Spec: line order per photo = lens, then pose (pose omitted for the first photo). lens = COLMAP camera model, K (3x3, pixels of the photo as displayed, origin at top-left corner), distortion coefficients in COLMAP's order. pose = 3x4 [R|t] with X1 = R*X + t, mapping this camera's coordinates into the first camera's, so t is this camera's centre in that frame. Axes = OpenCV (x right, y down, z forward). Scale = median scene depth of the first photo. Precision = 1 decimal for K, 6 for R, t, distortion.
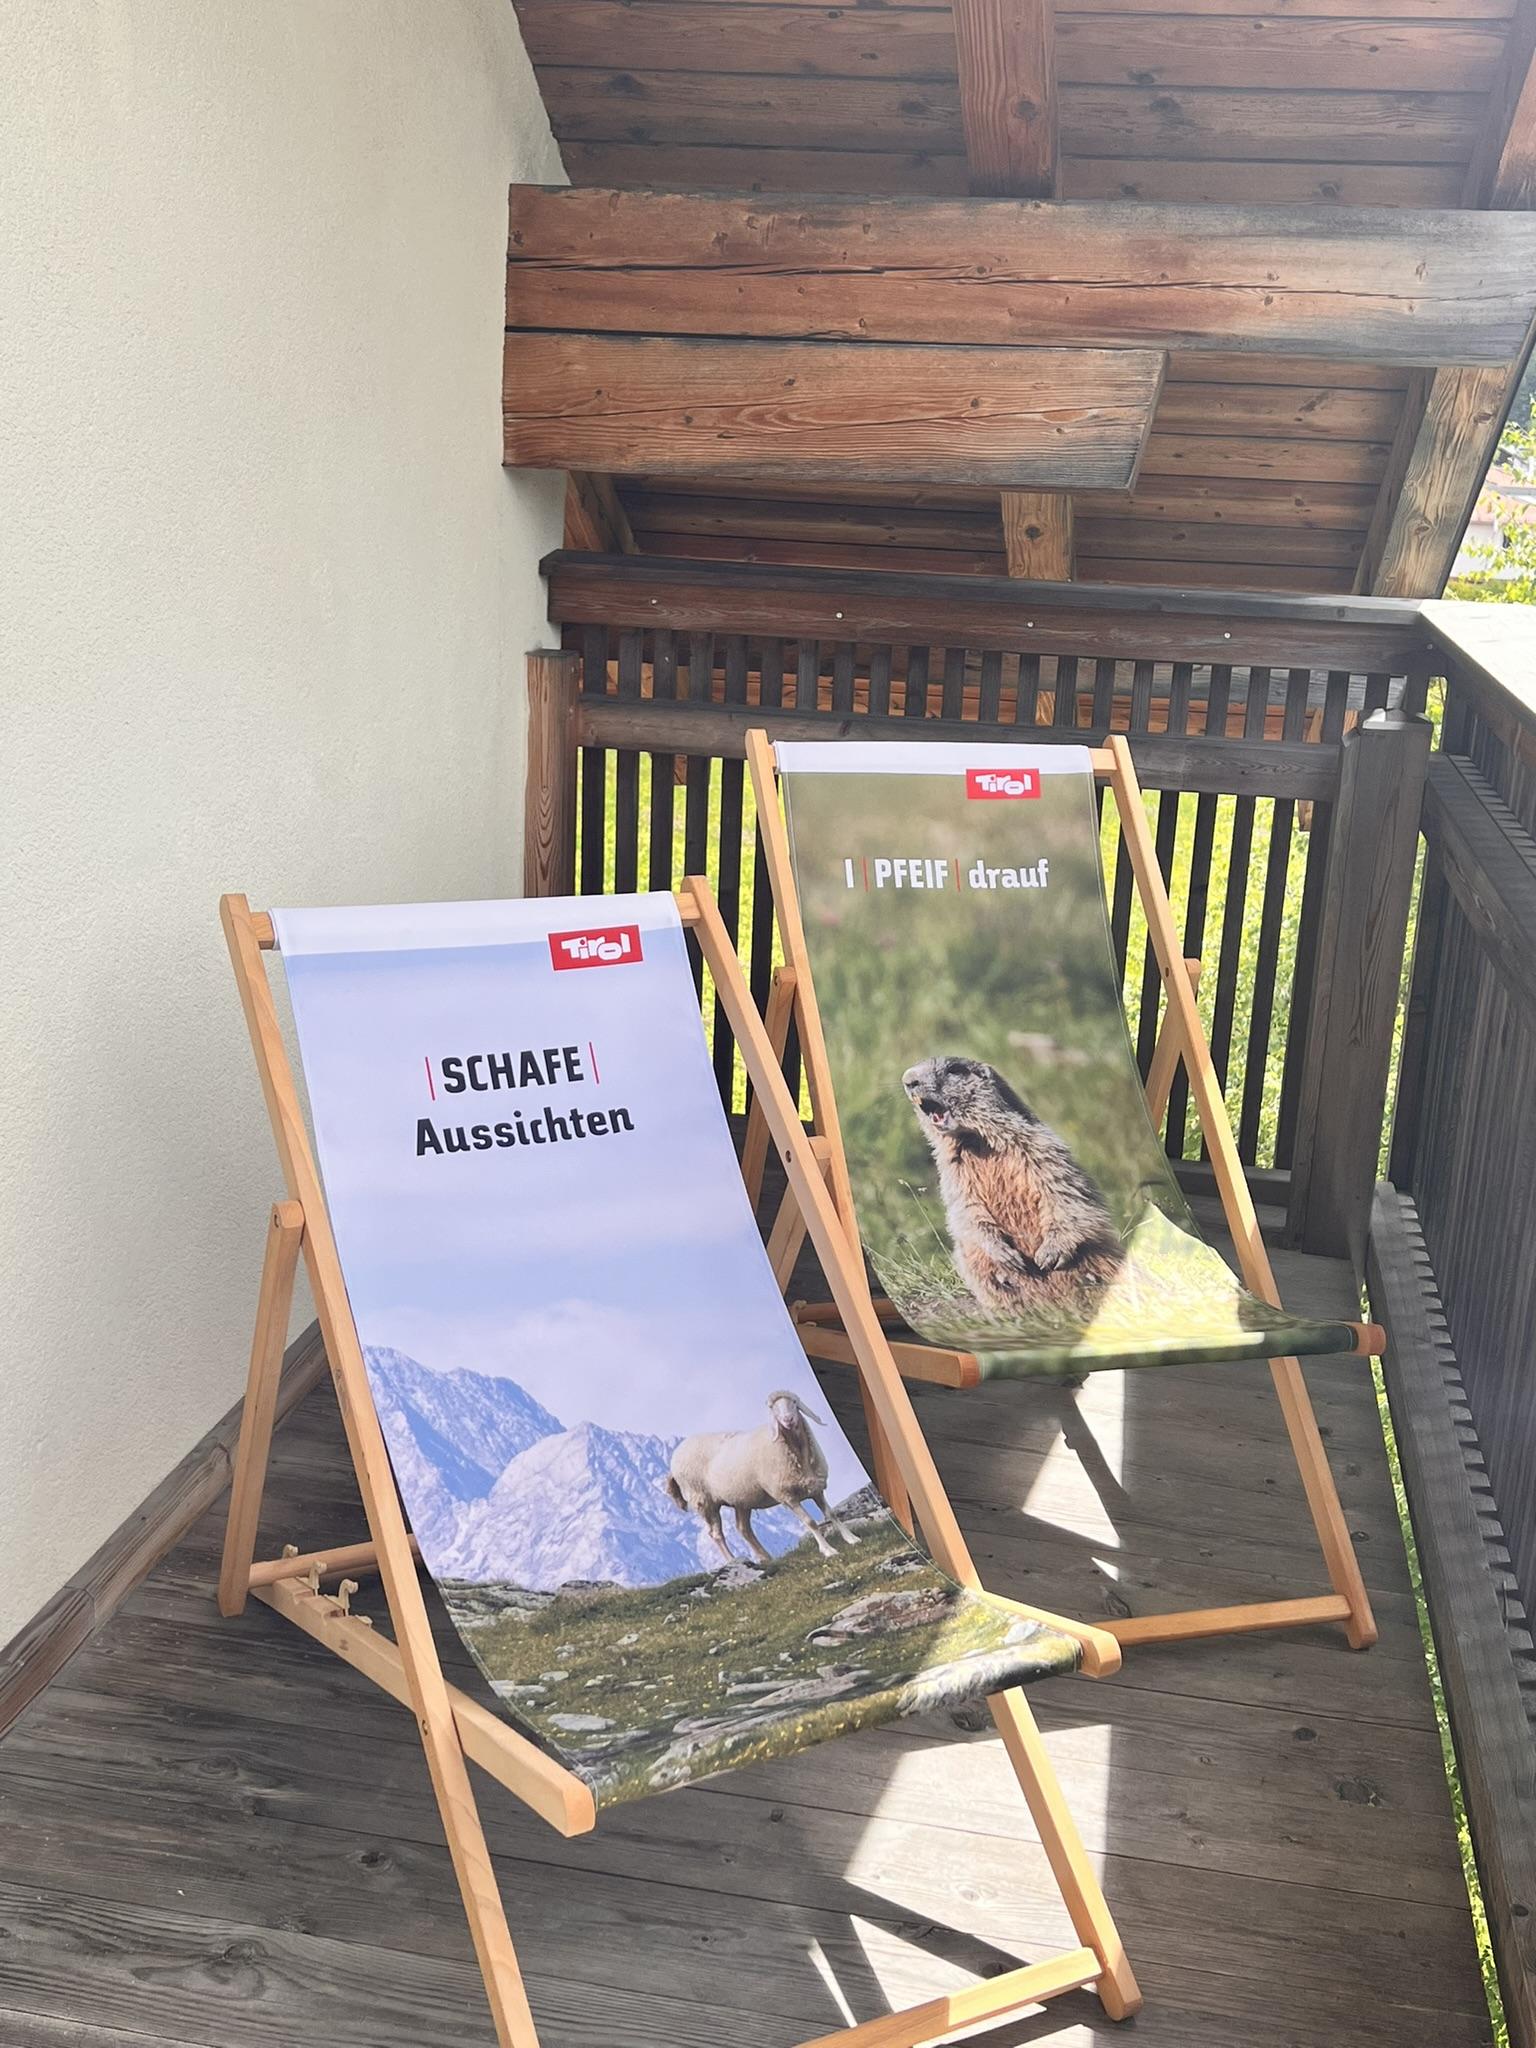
lens RADIAL K [[2198.8, 0, 765.6], [0, 2198.8, 1024.2], [0, 0, 1]] dist [0.015421, 0.000000]
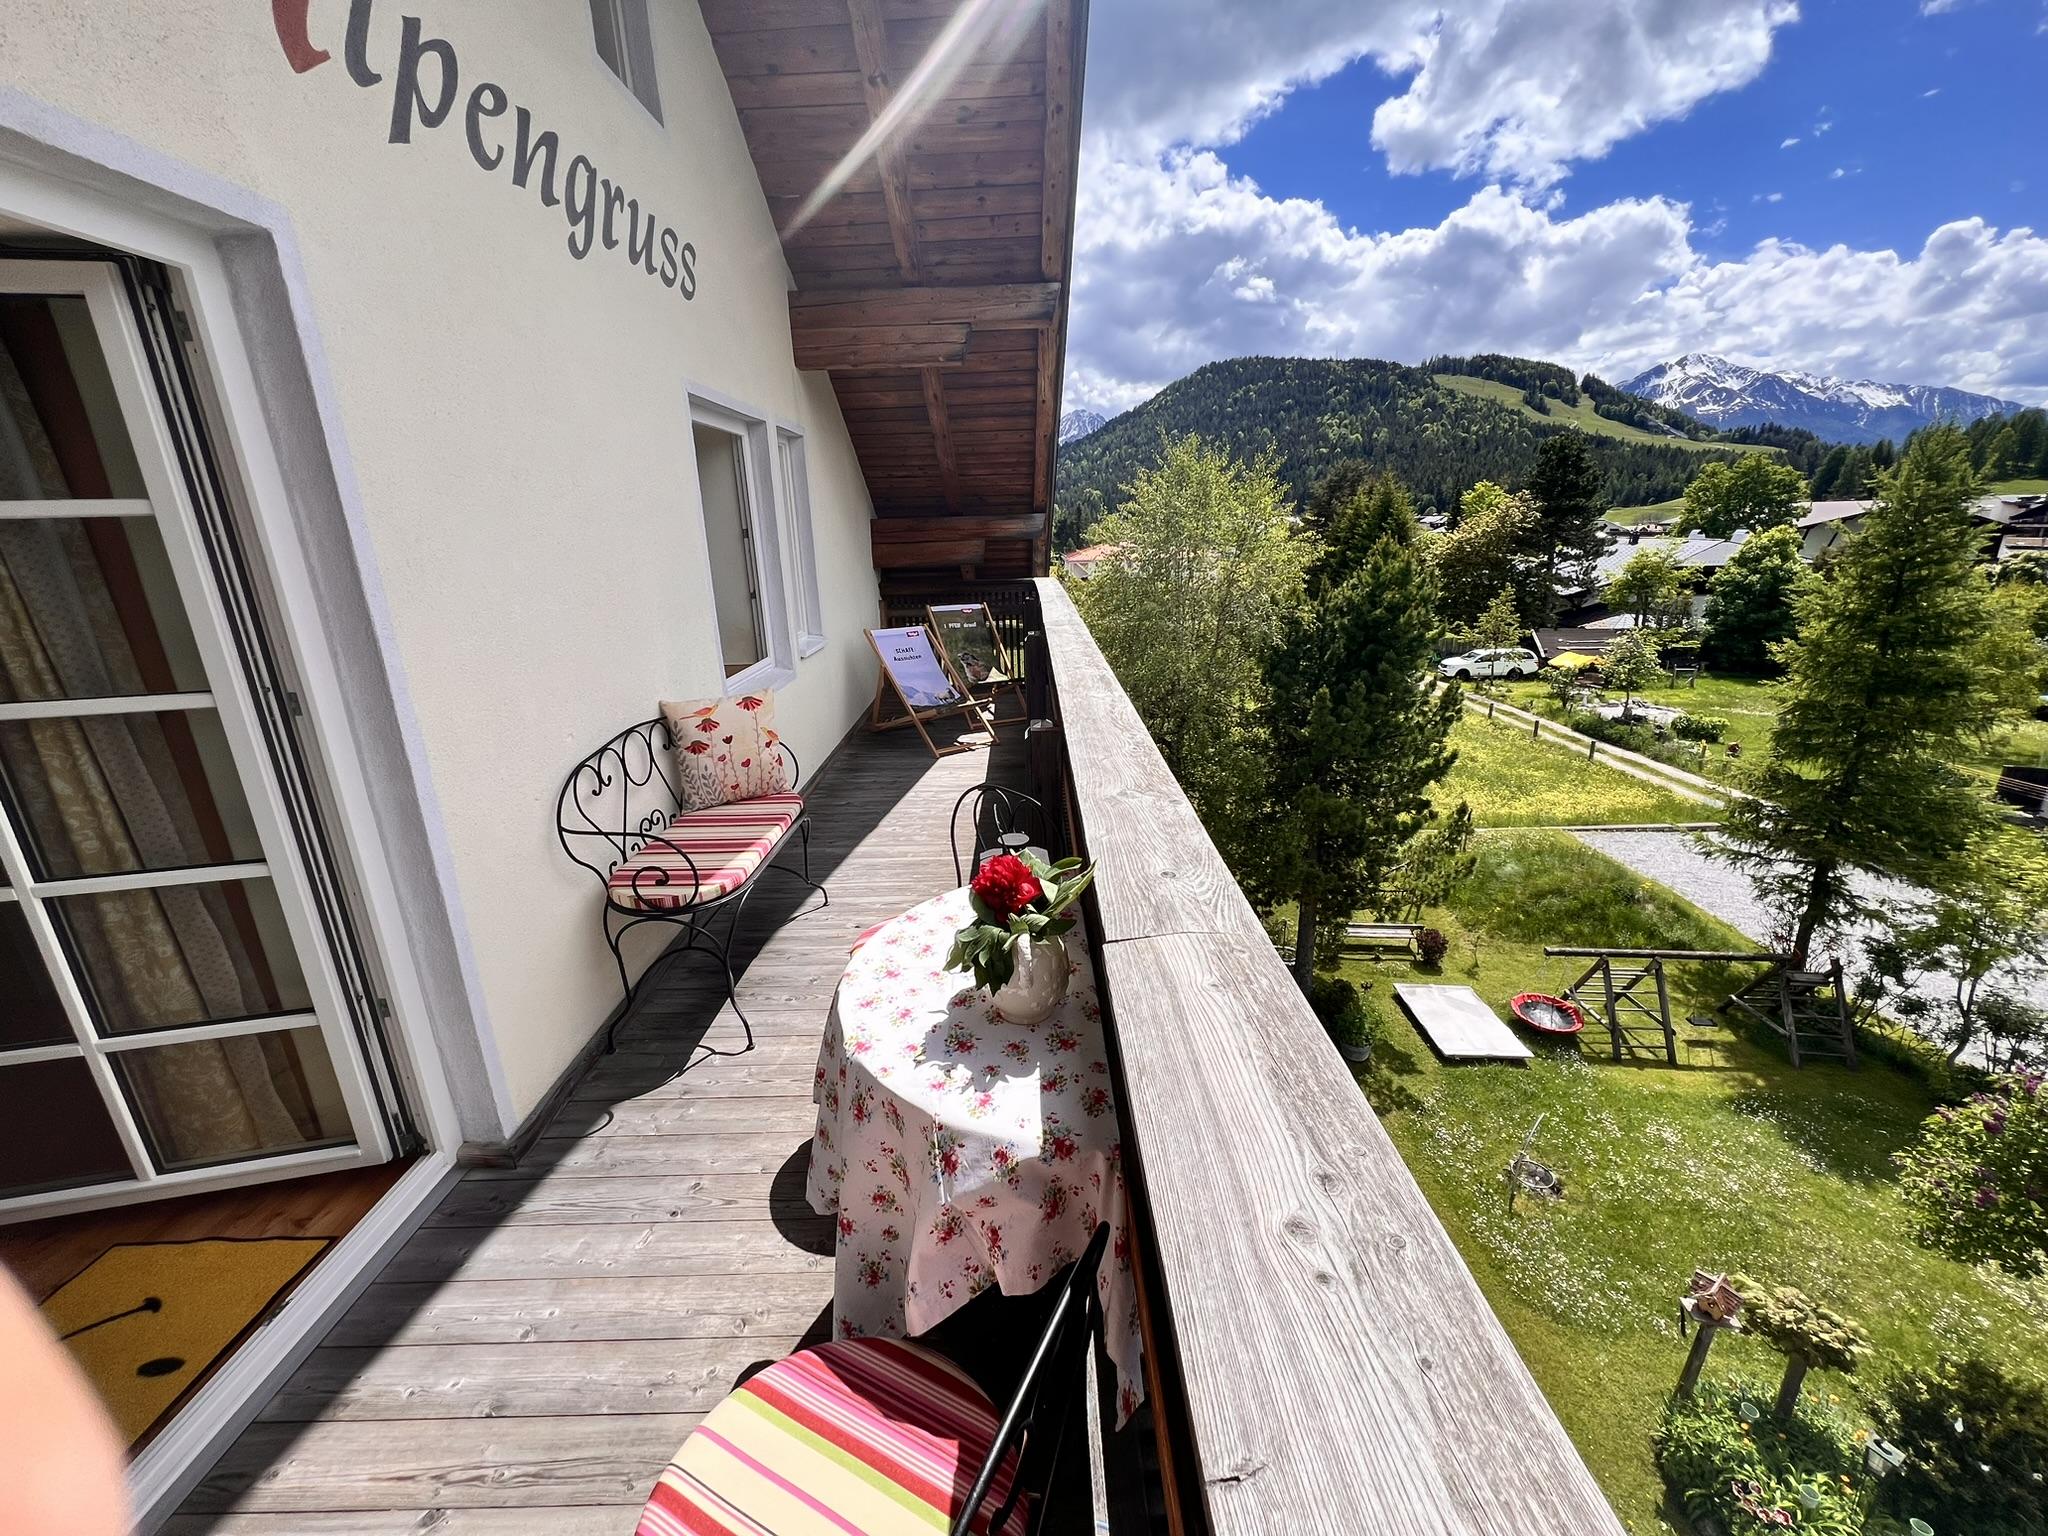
lens RADIAL K [[808.6, 0, 1034.2], [0, 808.6, 762.5], [0, 0, 1]] dist [-0.003496, 0.000072]
pose [[0.977386, -0.121361, 0.173172, -0.161237], [0.120272, 0.992599, 0.016803, 0.312019], [-0.173930, 0.004405, 0.984748, -1.341388]]
